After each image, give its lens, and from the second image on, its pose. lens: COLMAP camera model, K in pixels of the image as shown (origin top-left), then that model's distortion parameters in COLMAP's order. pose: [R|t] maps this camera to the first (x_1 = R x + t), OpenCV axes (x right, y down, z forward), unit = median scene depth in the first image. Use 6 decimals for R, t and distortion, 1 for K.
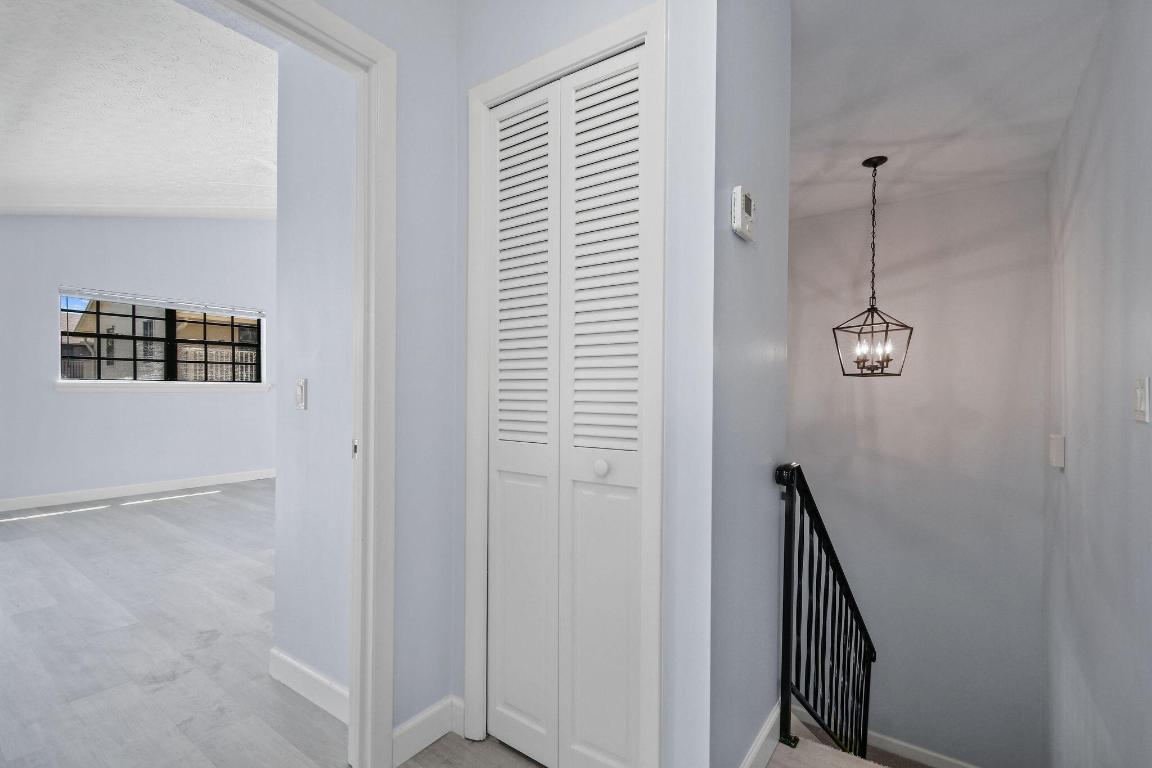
lens RADIAL K [[528.0, 0, 576.0], [0, 528.0, 384.0], [0, 0, 1]] dist [0.000275, 0.000047]
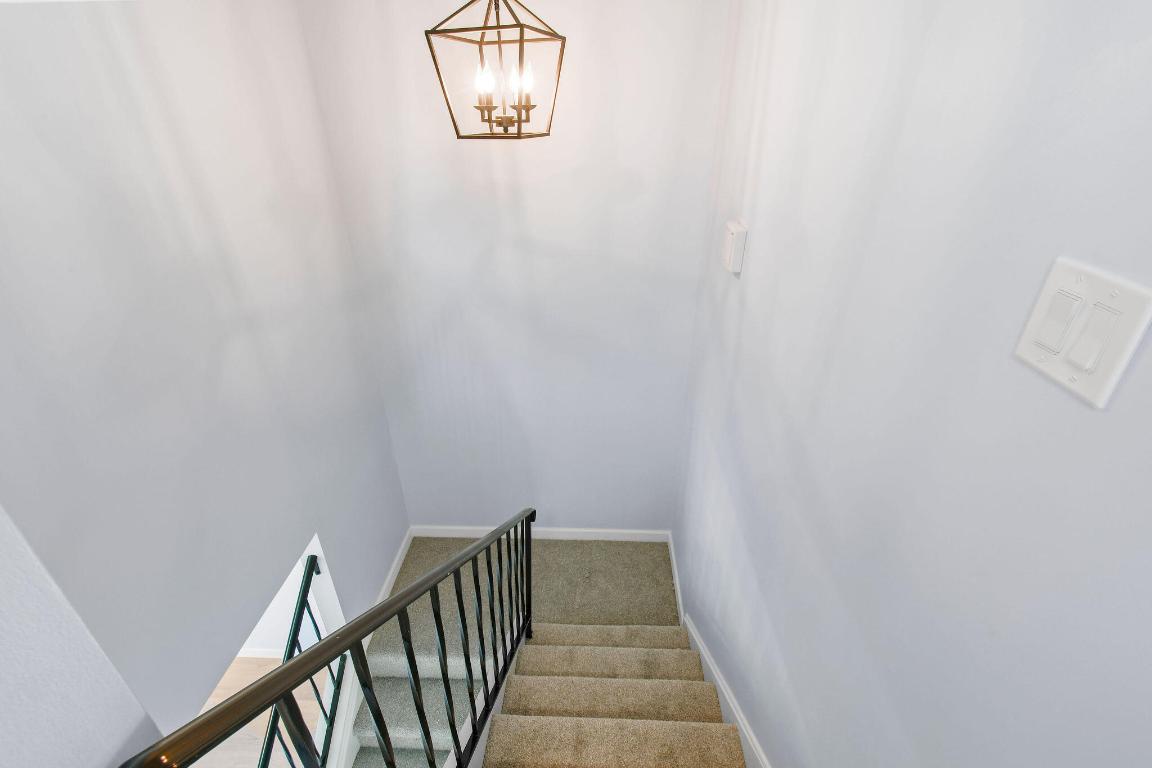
lens RADIAL K [[510.2, 0, 576.0], [0, 510.2, 384.0], [0, 0, 1]] dist [0.000208, 0.000040]
pose [[0.835451, -0.286004, 0.469279, 0.293460], [0.009547, 0.861335, 0.507948, -0.064374], [-0.549482, -0.419885, 0.722334, 0.456657]]
